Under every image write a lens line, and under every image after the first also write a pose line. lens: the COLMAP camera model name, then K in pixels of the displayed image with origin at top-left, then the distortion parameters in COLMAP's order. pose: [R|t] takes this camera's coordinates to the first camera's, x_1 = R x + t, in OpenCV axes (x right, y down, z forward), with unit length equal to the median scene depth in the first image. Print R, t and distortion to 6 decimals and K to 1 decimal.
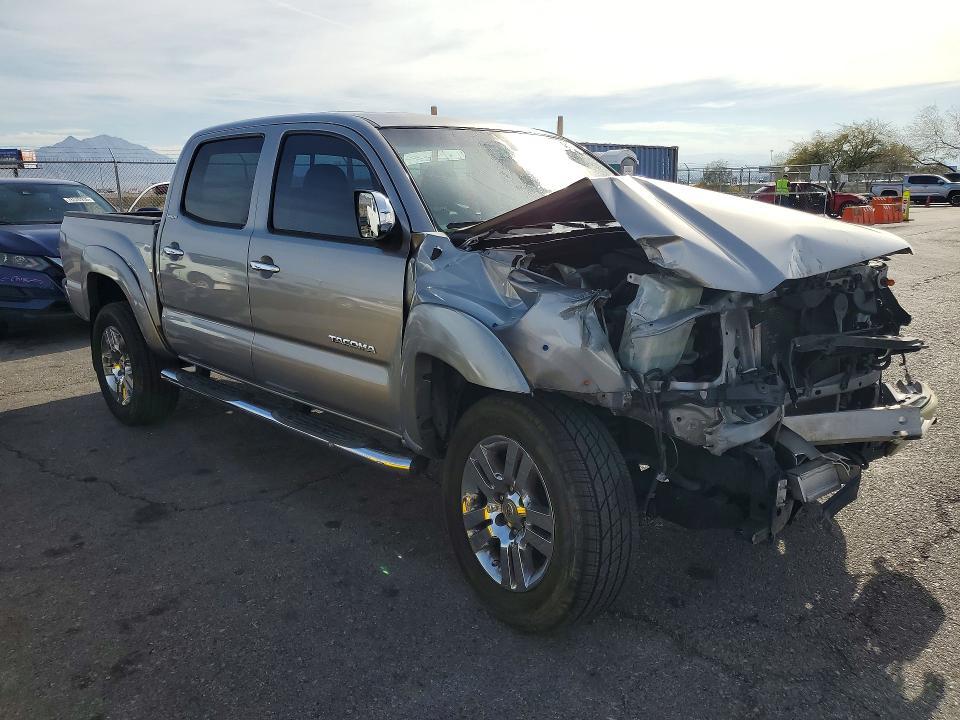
lens RADIAL K [[767.1, 0, 479.5], [0, 767.1, 358.1], [0, 0, 1]] dist [-0.011085, 0.015804]
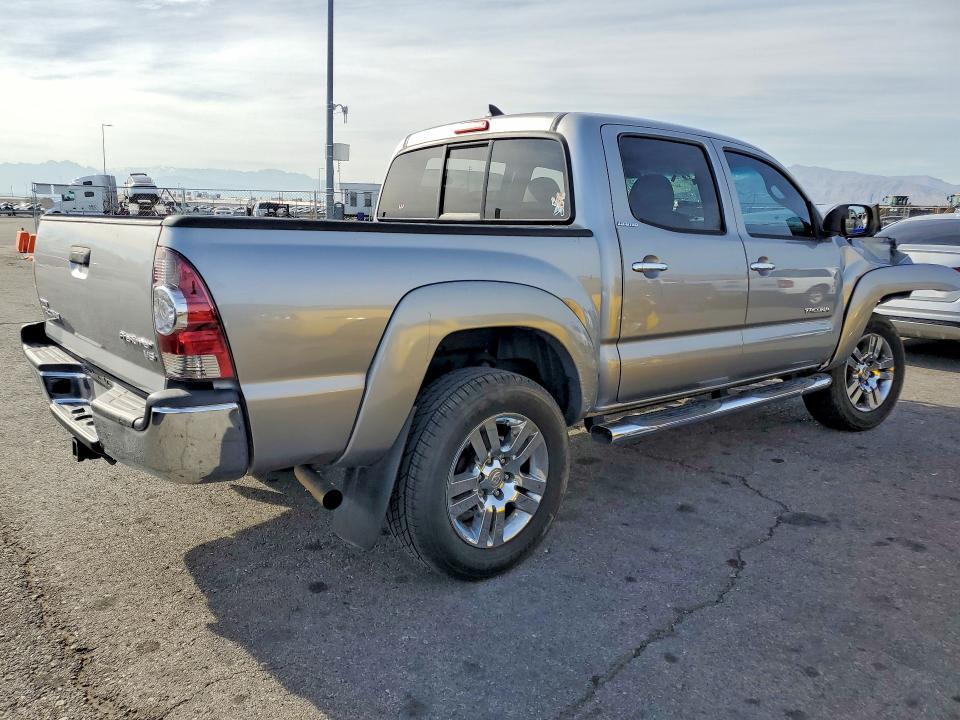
lens RADIAL K [[767.1, 0, 478.2], [0, 767.1, 363.4], [0, 0, 1]] dist [-0.011085, 0.015804]
pose [[0.078686, -0.187105, 0.979184, -1.375363], [0.192089, 0.966668, 0.169277, -0.238122], [-0.978218, 0.174771, 0.112004, 1.249322]]
